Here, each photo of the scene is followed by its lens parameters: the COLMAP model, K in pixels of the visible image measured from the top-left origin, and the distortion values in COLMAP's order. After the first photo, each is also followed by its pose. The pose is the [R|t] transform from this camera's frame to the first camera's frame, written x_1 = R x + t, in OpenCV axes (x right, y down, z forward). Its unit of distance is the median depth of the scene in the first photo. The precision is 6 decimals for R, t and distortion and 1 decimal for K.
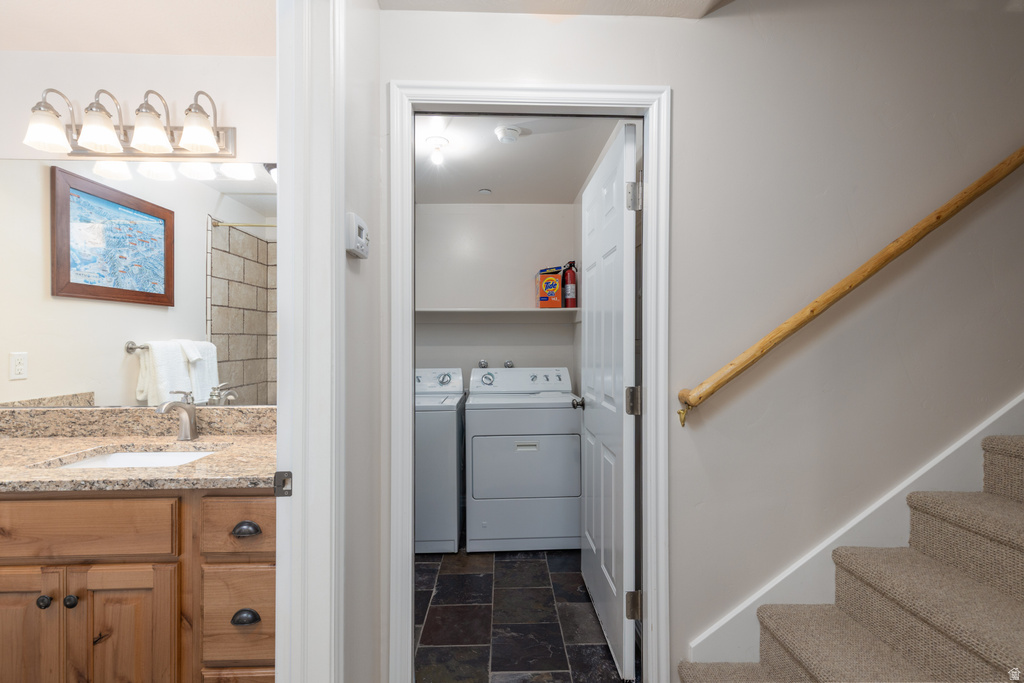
lens RADIAL K [[458.3, 0, 510.9], [0, 458.3, 340.3], [0, 0, 1]] dist [0.005167, 0.001353]
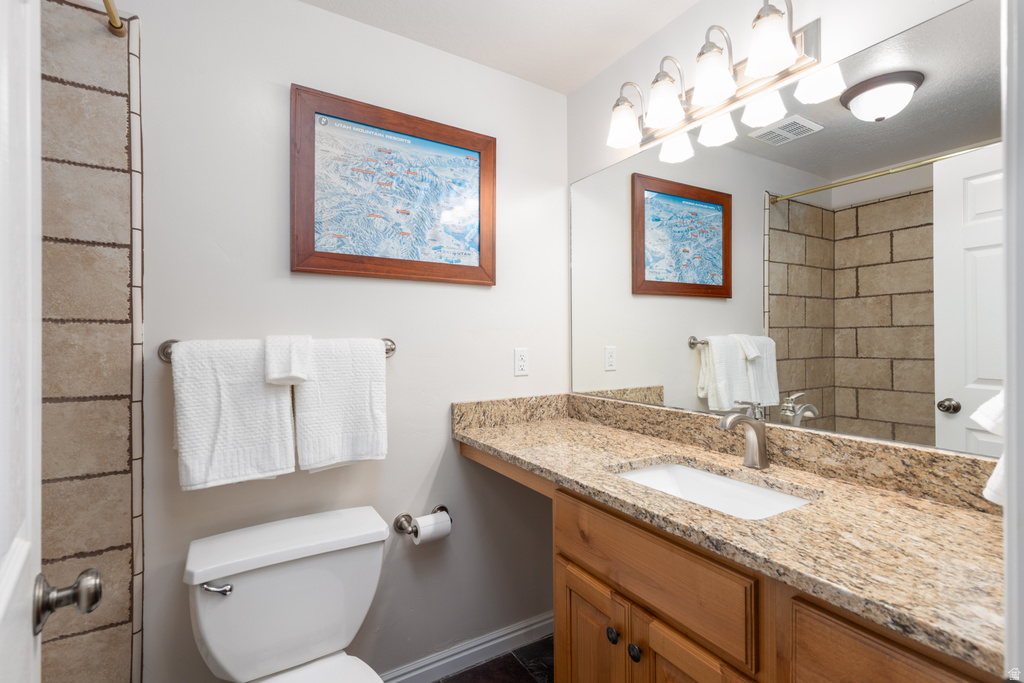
lens RADIAL K [[458.3, 0, 511.5], [0, 458.3, 337.2], [0, 0, 1]] dist [0.005167, 0.001353]
pose [[0.481137, -0.002215, -0.876642, -0.232877], [0.005213, 0.999986, 0.000334, 0.002824], [0.876630, -0.004731, 0.481142, 0.286195]]
